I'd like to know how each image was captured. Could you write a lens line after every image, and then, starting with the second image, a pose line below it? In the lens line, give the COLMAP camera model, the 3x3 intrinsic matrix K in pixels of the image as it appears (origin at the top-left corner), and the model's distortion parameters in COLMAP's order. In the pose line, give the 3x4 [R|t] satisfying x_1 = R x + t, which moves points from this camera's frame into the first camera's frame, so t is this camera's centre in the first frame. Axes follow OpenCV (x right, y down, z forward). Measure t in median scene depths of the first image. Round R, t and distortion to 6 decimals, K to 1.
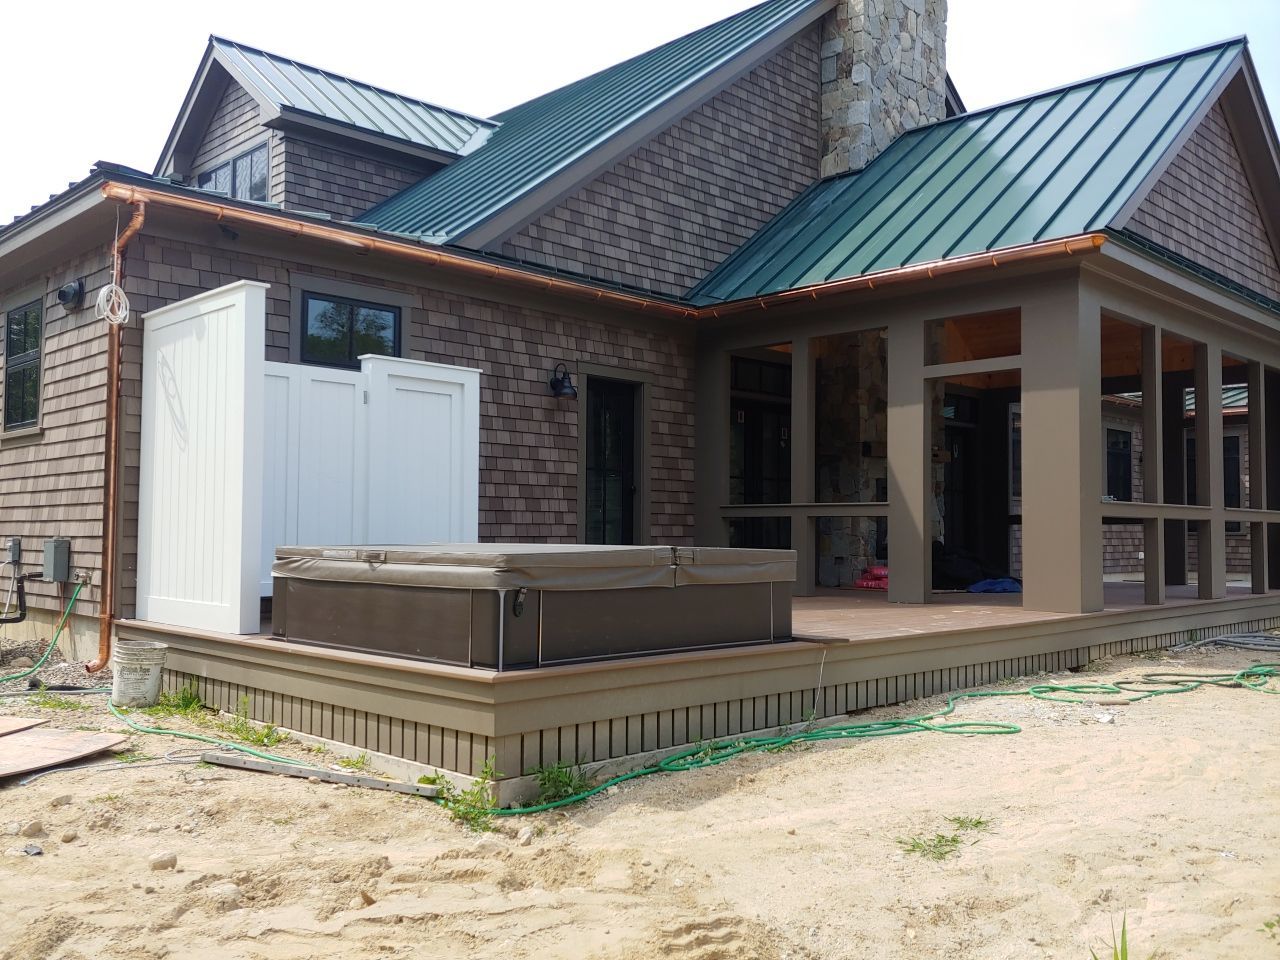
lens RADIAL K [[1130.5, 0, 683.0], [0, 1130.5, 464.7], [0, 0, 1]] dist [0.080426, -0.112034]
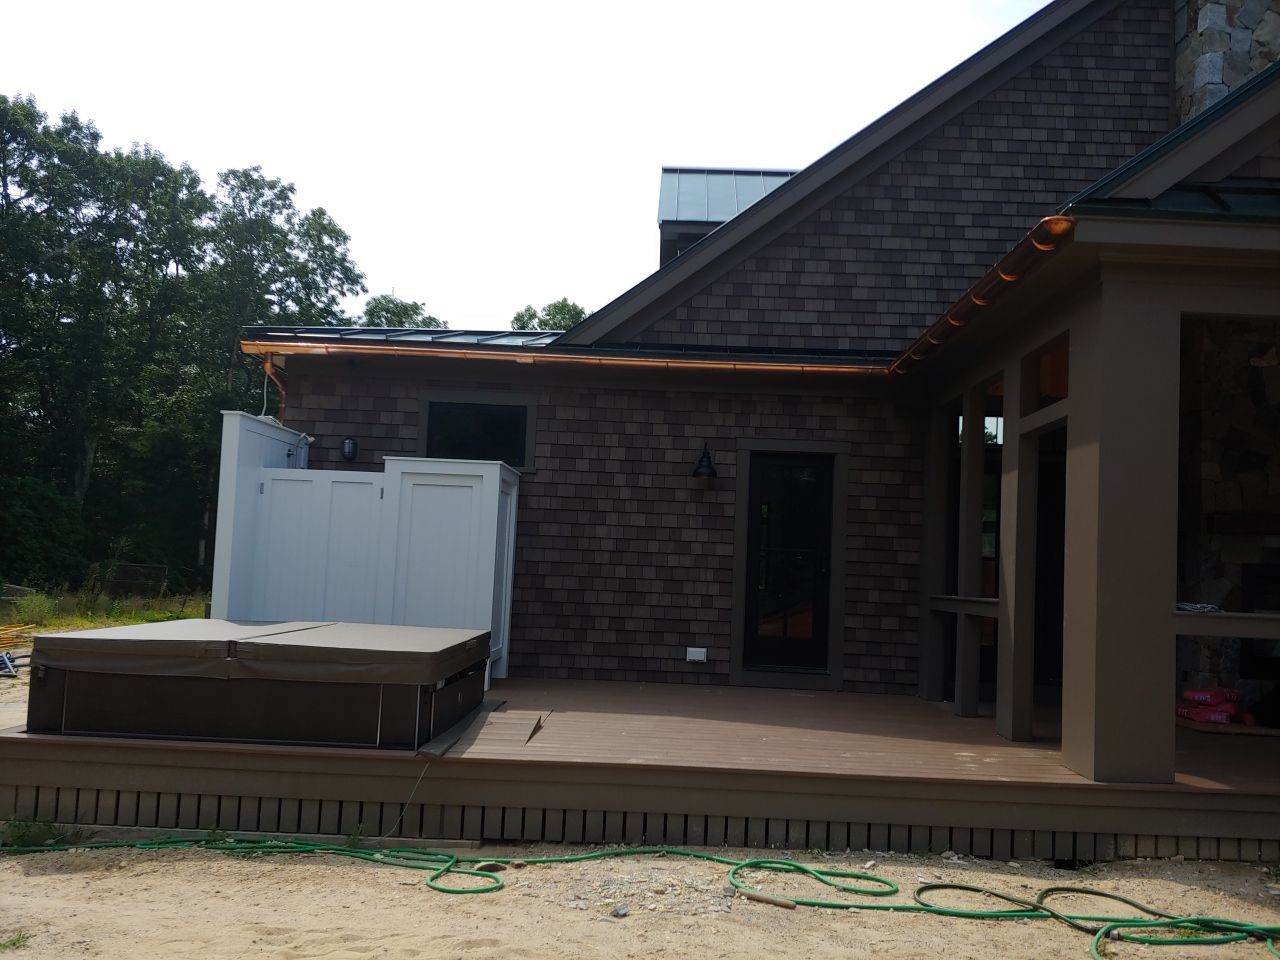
lens RADIAL K [[1130.5, 0, 618.0], [0, 1130.5, 446.9], [0, 0, 1]] dist [0.080426, -0.112034]
pose [[0.672826, -0.060266, -0.737342, 0.553686], [0.009096, 0.997275, -0.073210, -0.014430], [0.739745, 0.042551, 0.671541, 0.284947]]
